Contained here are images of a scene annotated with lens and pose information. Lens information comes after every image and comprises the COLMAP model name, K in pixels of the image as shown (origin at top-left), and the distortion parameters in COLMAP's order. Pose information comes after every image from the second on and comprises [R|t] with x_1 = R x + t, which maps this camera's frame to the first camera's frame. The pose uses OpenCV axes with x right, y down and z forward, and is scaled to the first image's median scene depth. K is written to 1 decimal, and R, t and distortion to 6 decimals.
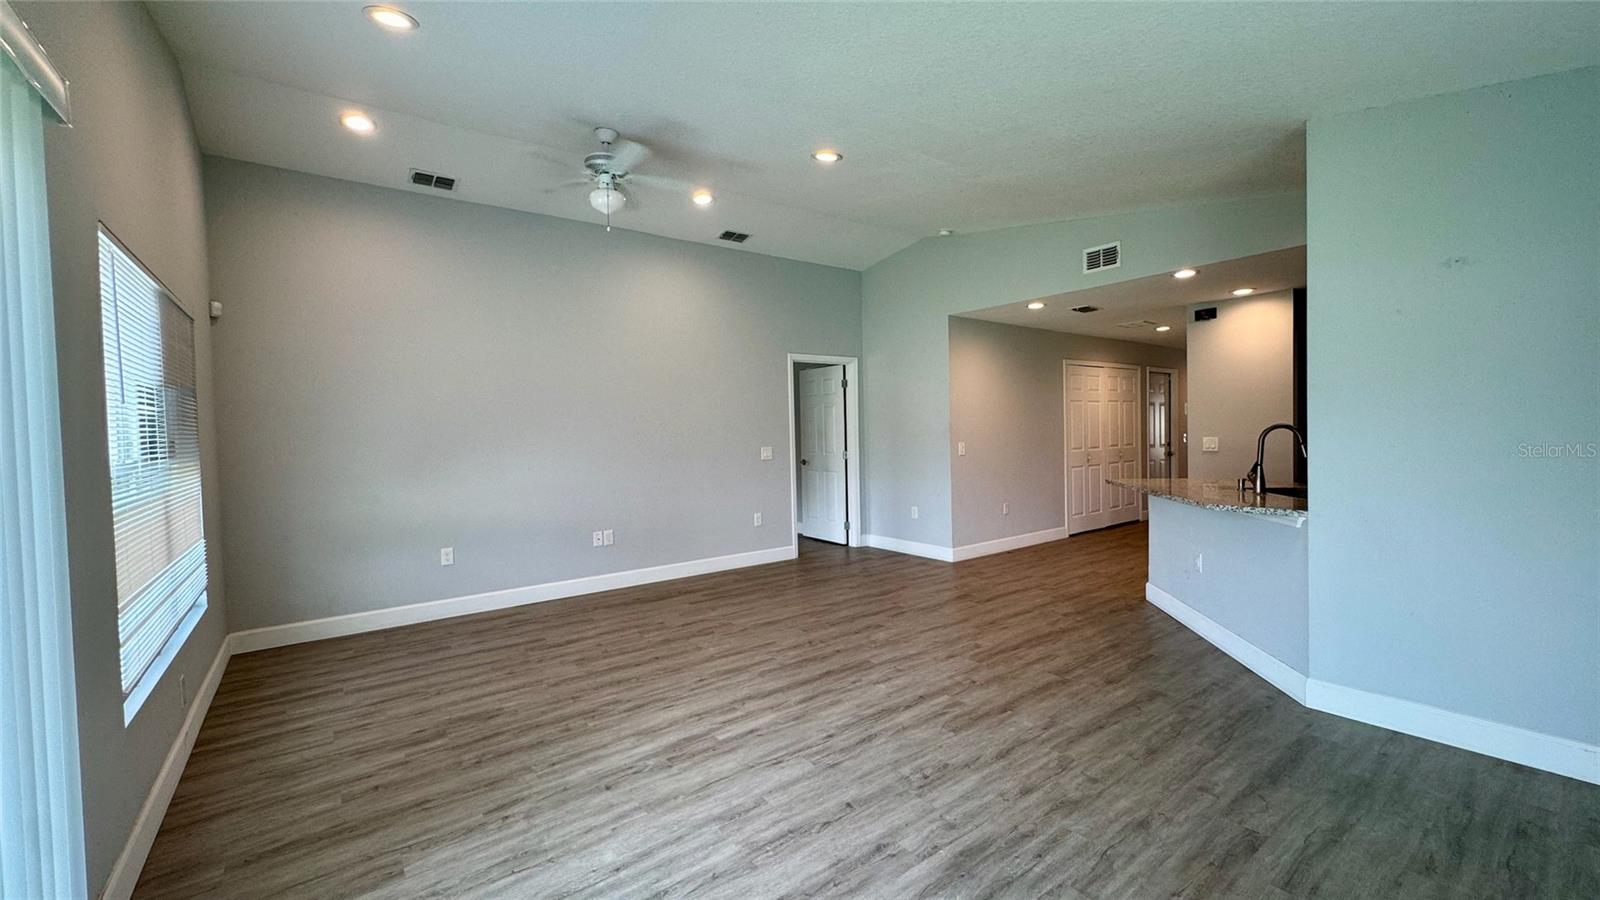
lens RADIAL K [[636.3, 0, 800.0], [0, 636.3, 450.0], [0, 0, 1]] dist [-0.000656, -0.000084]
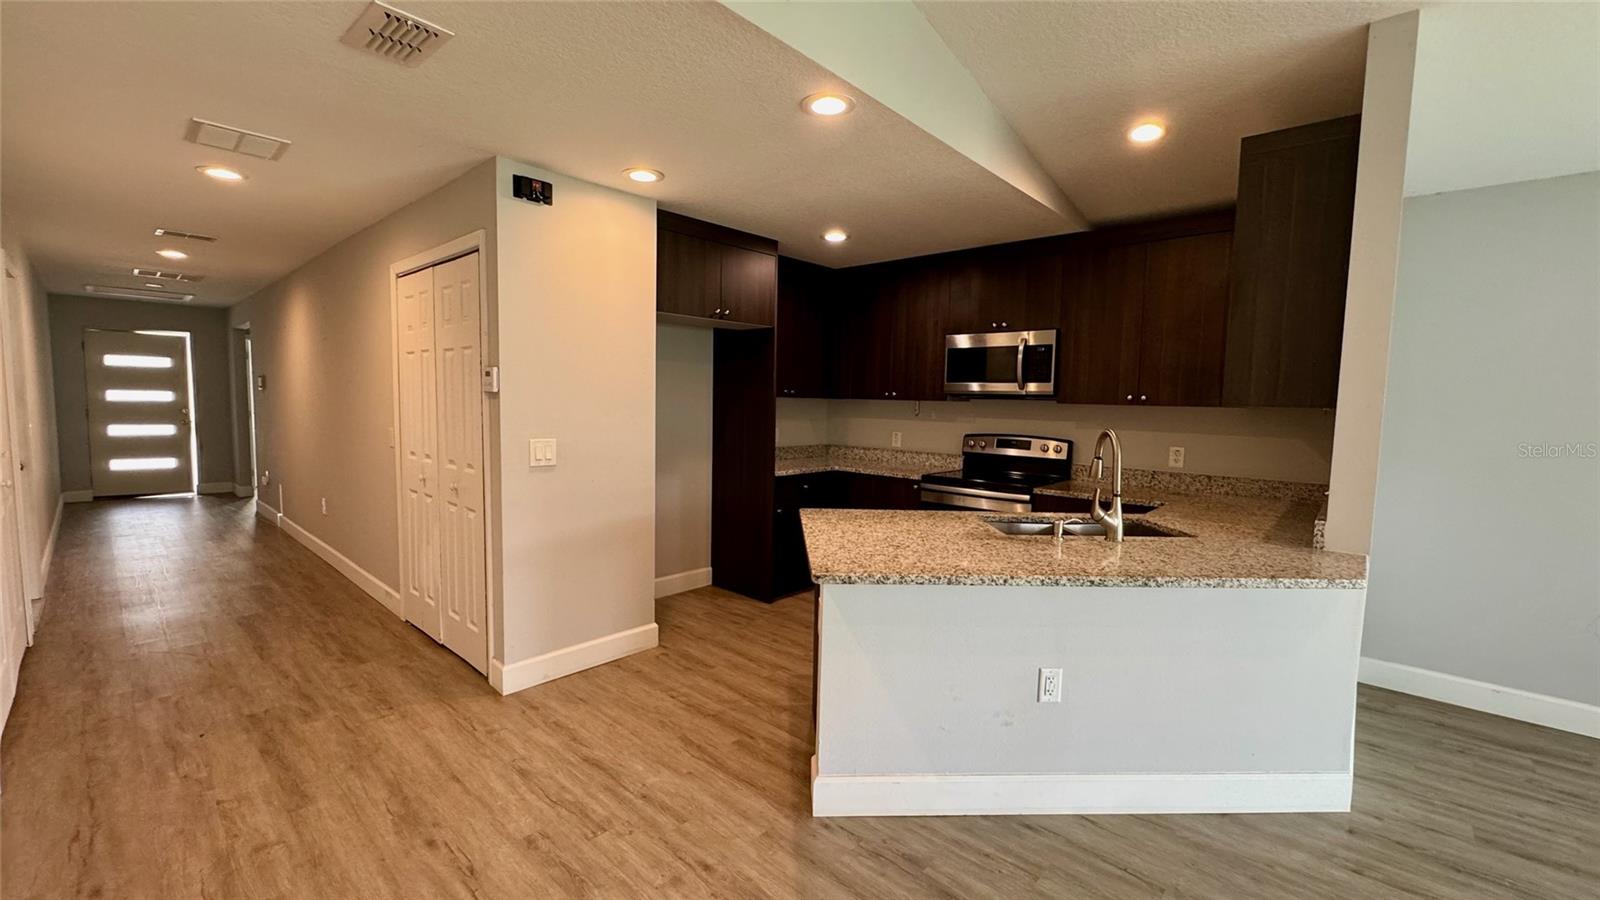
lens RADIAL K [[636.3, 0, 800.0], [0, 636.3, 450.0], [0, 0, 1]] dist [-0.000656, -0.000084]
pose [[-0.194586, -0.063780, 0.978810, 0.125846], [0.010078, 0.997701, 0.067014, -0.053119], [-0.980834, 0.022904, -0.193496, 1.093110]]
